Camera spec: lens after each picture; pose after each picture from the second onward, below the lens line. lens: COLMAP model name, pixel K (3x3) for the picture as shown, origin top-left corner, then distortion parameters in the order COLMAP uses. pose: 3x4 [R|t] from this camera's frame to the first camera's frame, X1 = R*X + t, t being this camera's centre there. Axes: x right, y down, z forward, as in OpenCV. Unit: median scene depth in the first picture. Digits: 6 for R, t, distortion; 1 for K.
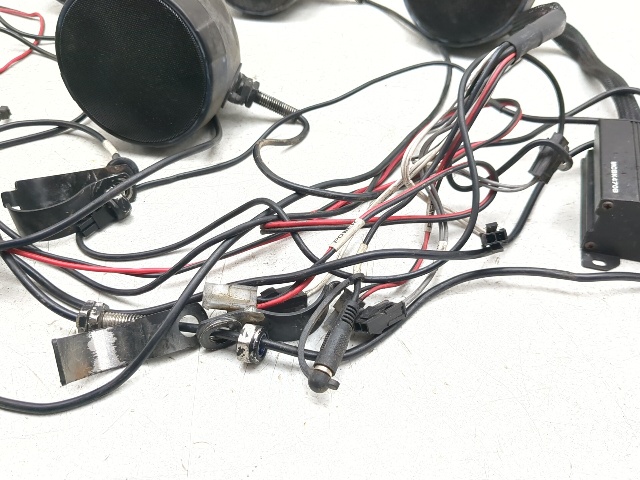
lens RADIAL K [[586.7, 0, 320.0], [0, 586.7, 240.0], [0, 0, 1]] dist [0.058590, -0.166255]
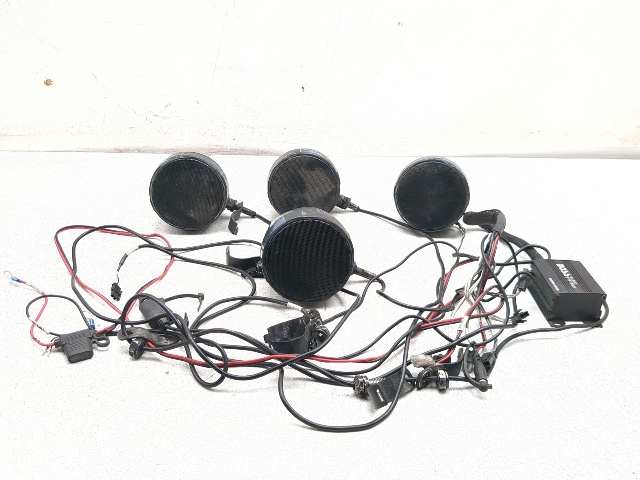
lens RADIAL K [[586.7, 0, 320.0], [0, 586.7, 240.0], [0, 0, 1]] dist [0.058590, -0.166255]
pose [[0.944644, -0.093462, 0.314504, -0.857399], [0.179672, 0.949421, -0.257521, 0.125951], [-0.274529, 0.299773, 0.913658, -0.706128]]
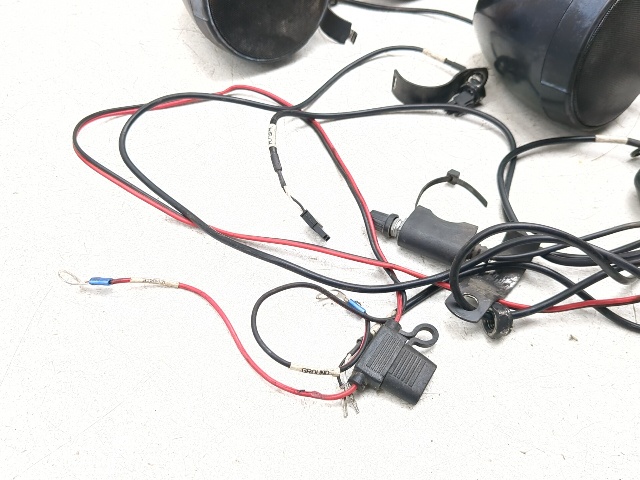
lens RADIAL K [[586.7, 0, 320.0], [0, 586.7, 240.0], [0, 0, 1]] dist [0.058590, -0.166255]
pose [[0.670569, -0.545386, 0.502882, -1.395520], [0.488552, 0.834783, 0.253878, -0.549353], [-0.558259, 0.075441, 0.826229, 0.460408]]
